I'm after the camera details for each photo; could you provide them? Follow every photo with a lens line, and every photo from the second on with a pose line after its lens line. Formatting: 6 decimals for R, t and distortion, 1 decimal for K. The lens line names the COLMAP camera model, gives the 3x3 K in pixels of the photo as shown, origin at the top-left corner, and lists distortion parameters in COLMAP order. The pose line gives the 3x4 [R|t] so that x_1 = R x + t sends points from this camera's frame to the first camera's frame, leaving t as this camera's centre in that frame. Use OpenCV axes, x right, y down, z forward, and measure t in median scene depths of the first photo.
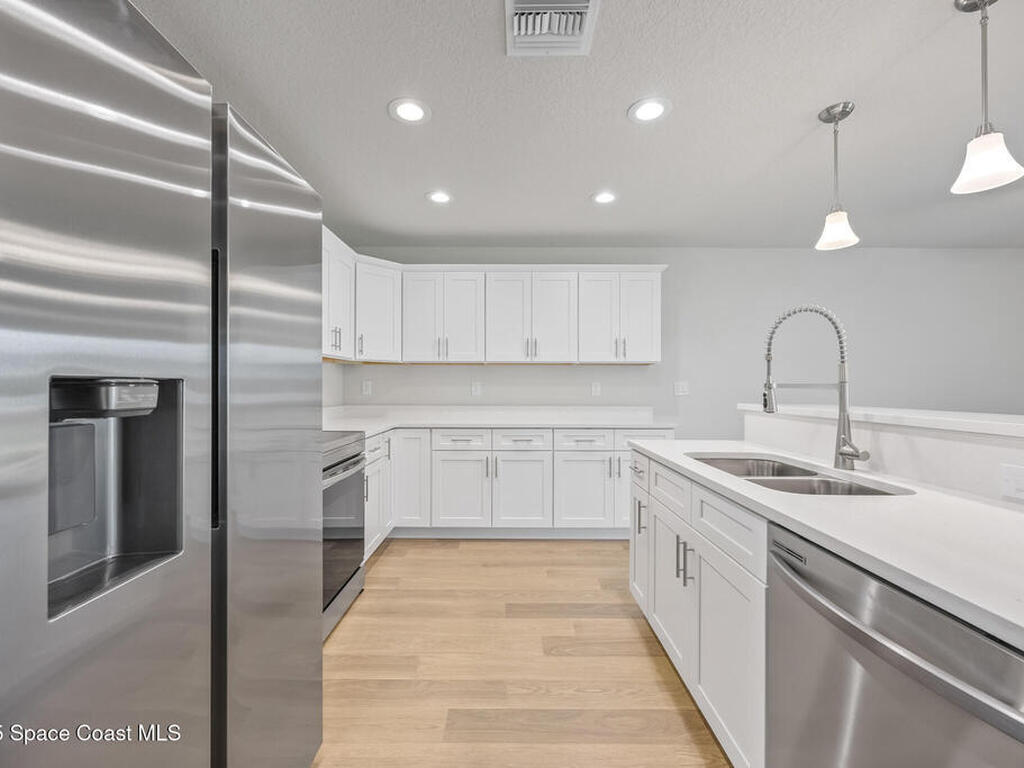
lens RADIAL K [[438.0, 0, 507.5], [0, 438.0, 384.9], [0, 0, 1]] dist [-0.003098, -0.000173]
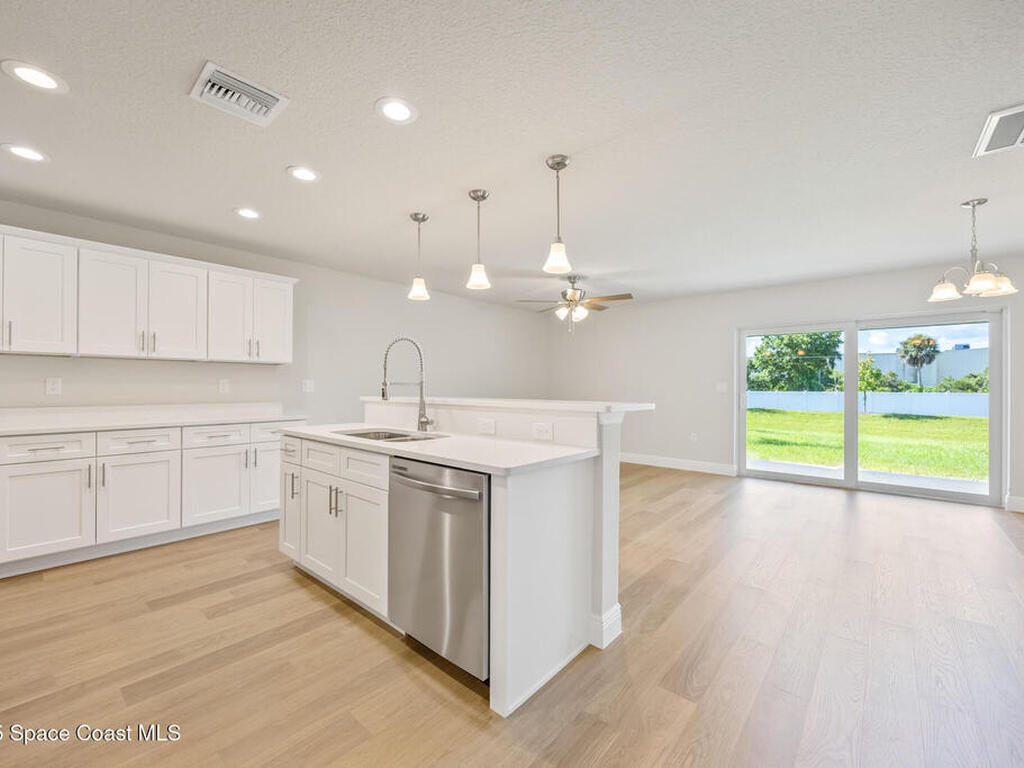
lens RADIAL K [[438.0, 0, 507.5], [0, 438.0, 384.9], [0, 0, 1]] dist [-0.003098, -0.000173]
pose [[0.657747, 0.003320, 0.753232, -0.251064], [-0.005880, 0.999982, 0.000727, 0.001604], [-0.753216, -0.004907, 0.657755, -0.315262]]
